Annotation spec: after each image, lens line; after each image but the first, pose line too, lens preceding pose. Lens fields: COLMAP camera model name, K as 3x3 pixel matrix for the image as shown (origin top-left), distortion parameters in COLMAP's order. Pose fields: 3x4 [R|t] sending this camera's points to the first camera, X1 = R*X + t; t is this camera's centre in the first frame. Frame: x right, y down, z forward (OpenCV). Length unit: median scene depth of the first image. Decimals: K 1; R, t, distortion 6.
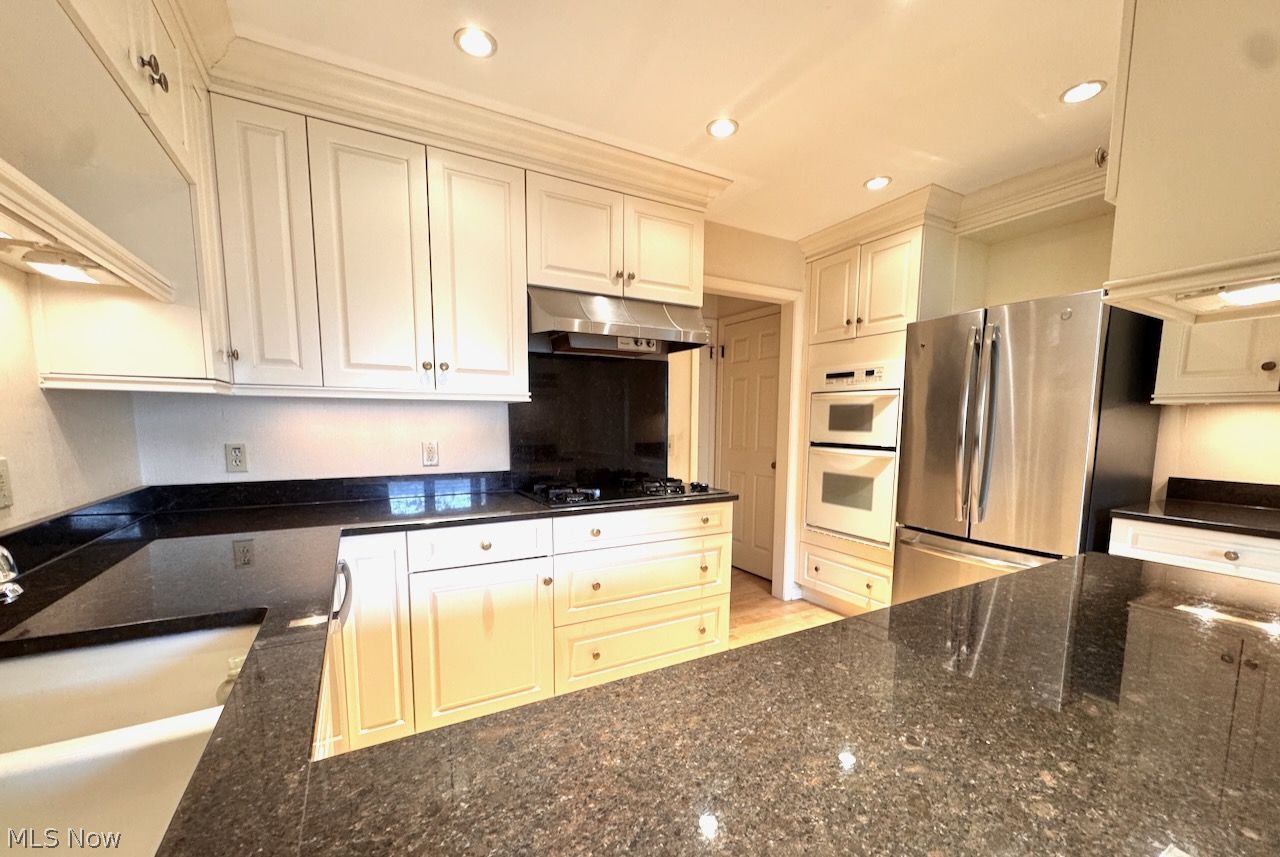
lens RADIAL K [[511.5, 0, 641.9], [0, 511.5, 476.6], [0, 0, 1]] dist [-0.001206, -0.001009]
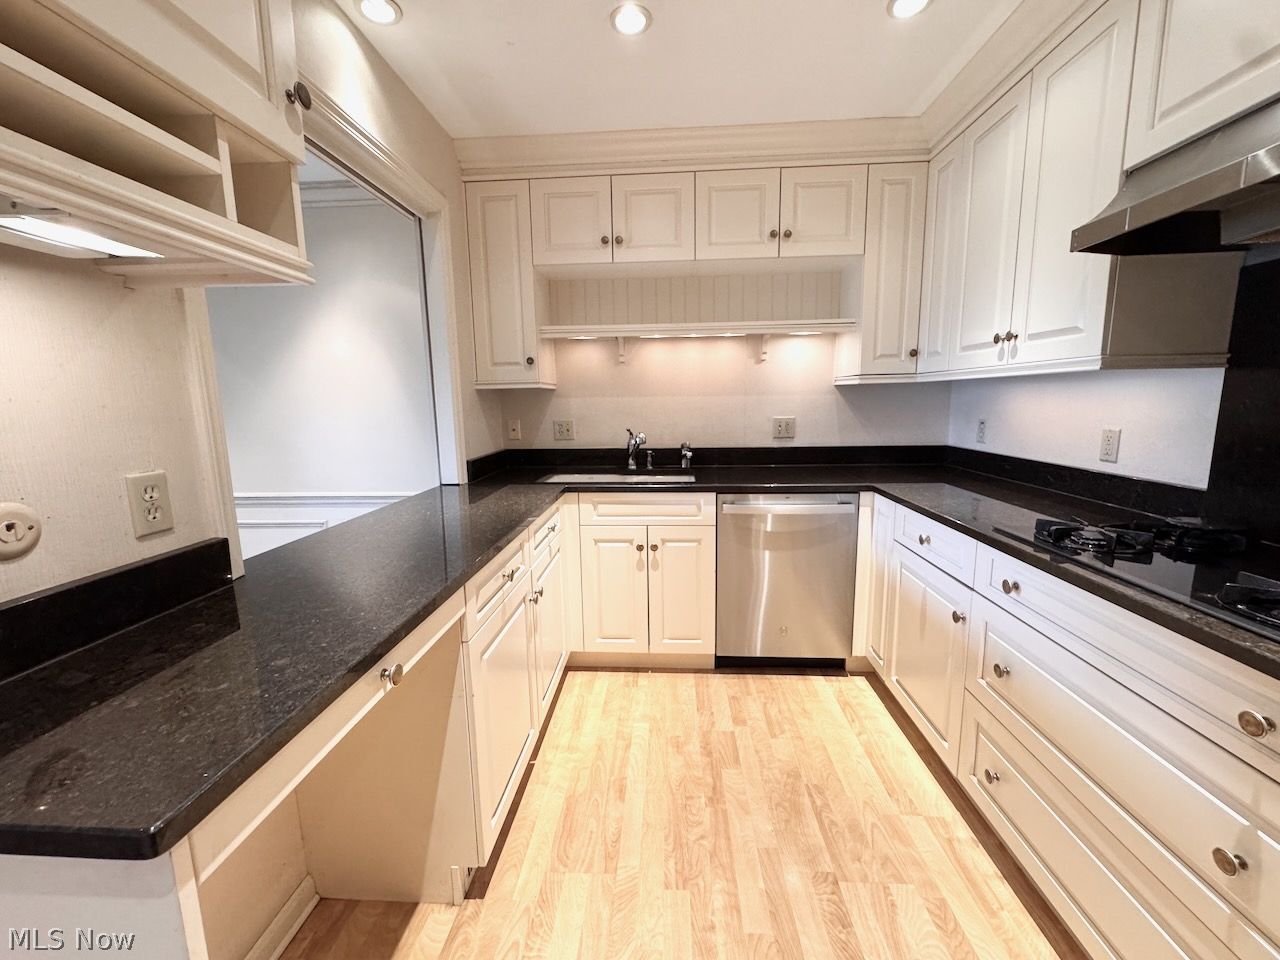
lens RADIAL K [[512.1, 0, 638.4], [0, 512.1, 476.5], [0, 0, 1]] dist [-0.004272, -0.000086]
pose [[-0.540153, 0.128645, -0.831676, 0.577394], [-0.081684, 0.975567, 0.203954, -0.096665], [0.837593, 0.178101, -0.516447, 0.831484]]
